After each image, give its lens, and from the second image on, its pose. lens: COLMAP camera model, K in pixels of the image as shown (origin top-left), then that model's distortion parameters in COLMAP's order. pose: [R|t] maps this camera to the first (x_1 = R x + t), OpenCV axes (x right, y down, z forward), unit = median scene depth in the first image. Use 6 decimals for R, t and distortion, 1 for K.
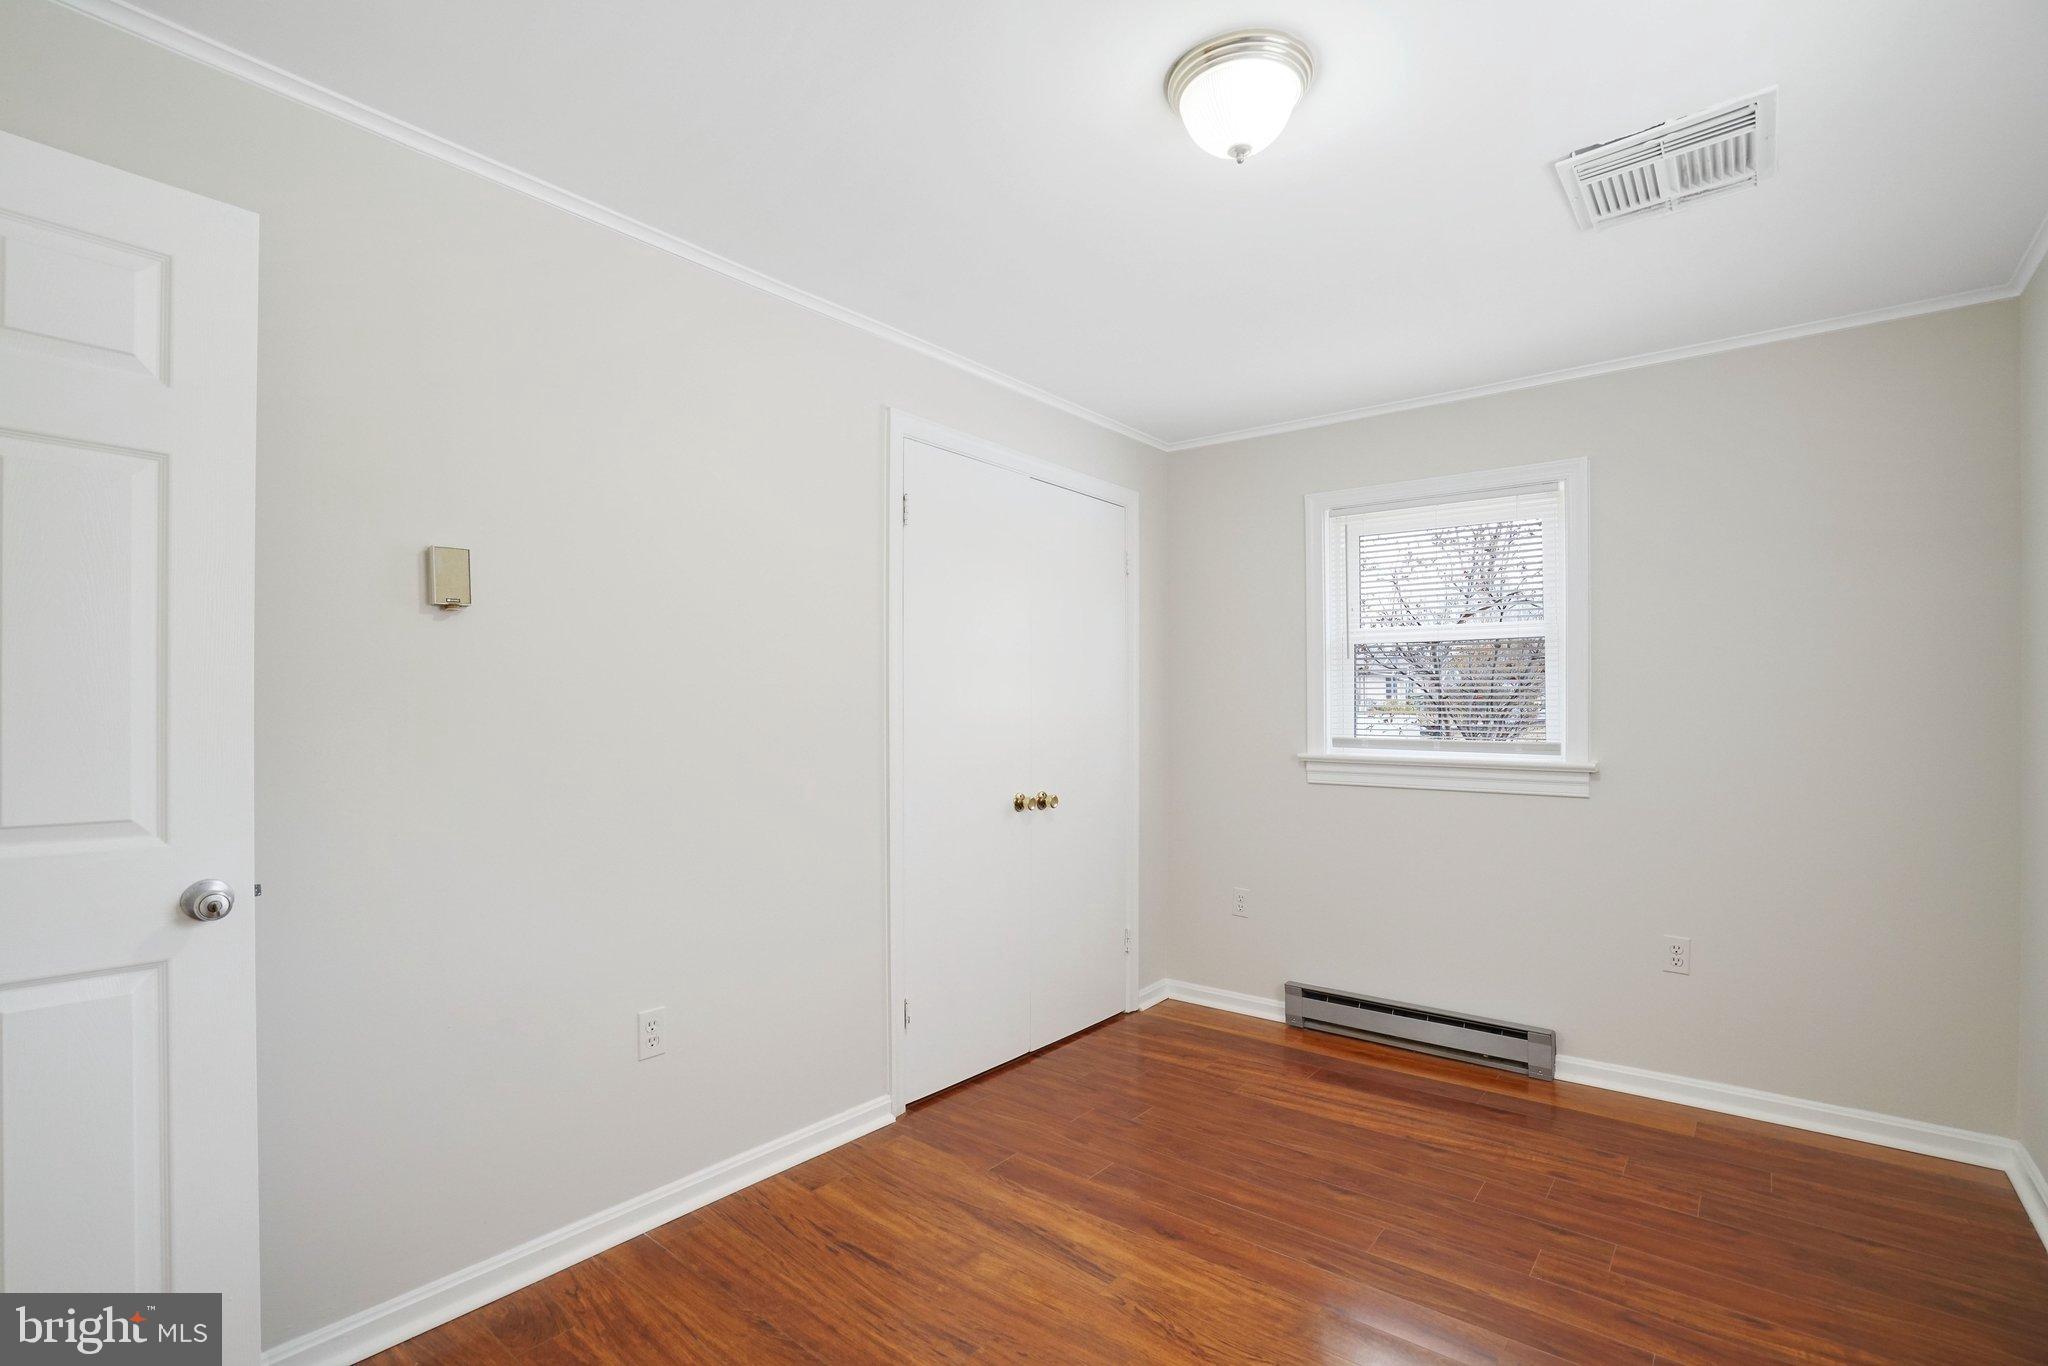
lens RADIAL K [[937.8, 0, 1012.2], [0, 937.8, 698.4], [0, 0, 1]] dist [-0.059664, 0.020082]
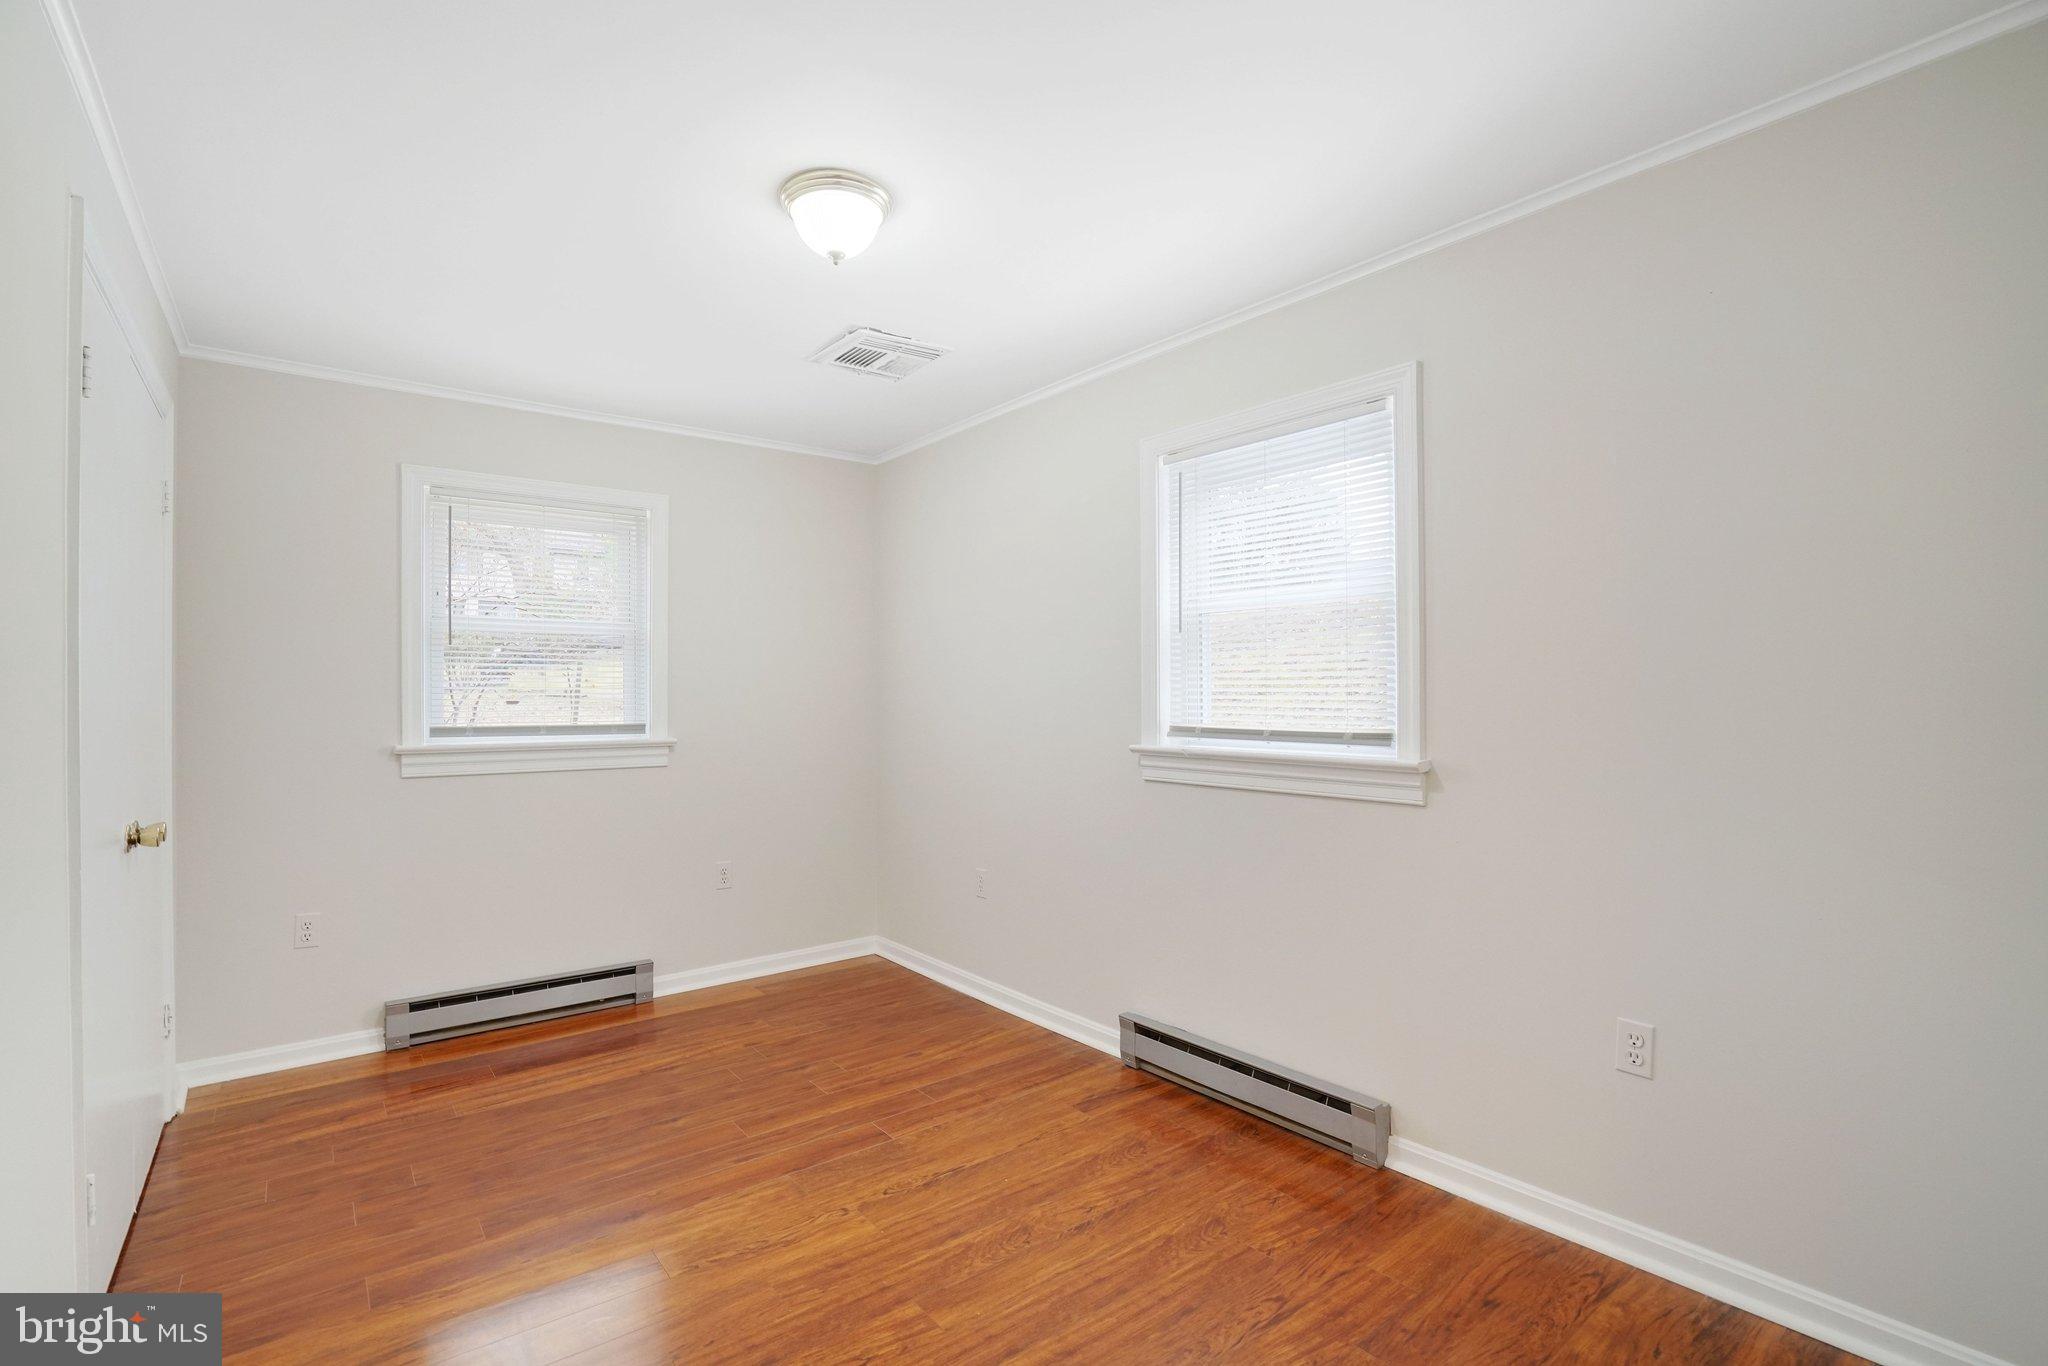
lens RADIAL K [[935.3, 0, 1012.4], [0, 935.3, 673.3], [0, 0, 1]] dist [-0.062110, 0.019371]
pose [[0.212327, 0.017622, 0.977040, -0.567132], [-0.003487, 0.999845, -0.017275, 0.001642], [-0.977192, 0.000261, 0.212356, 0.295612]]
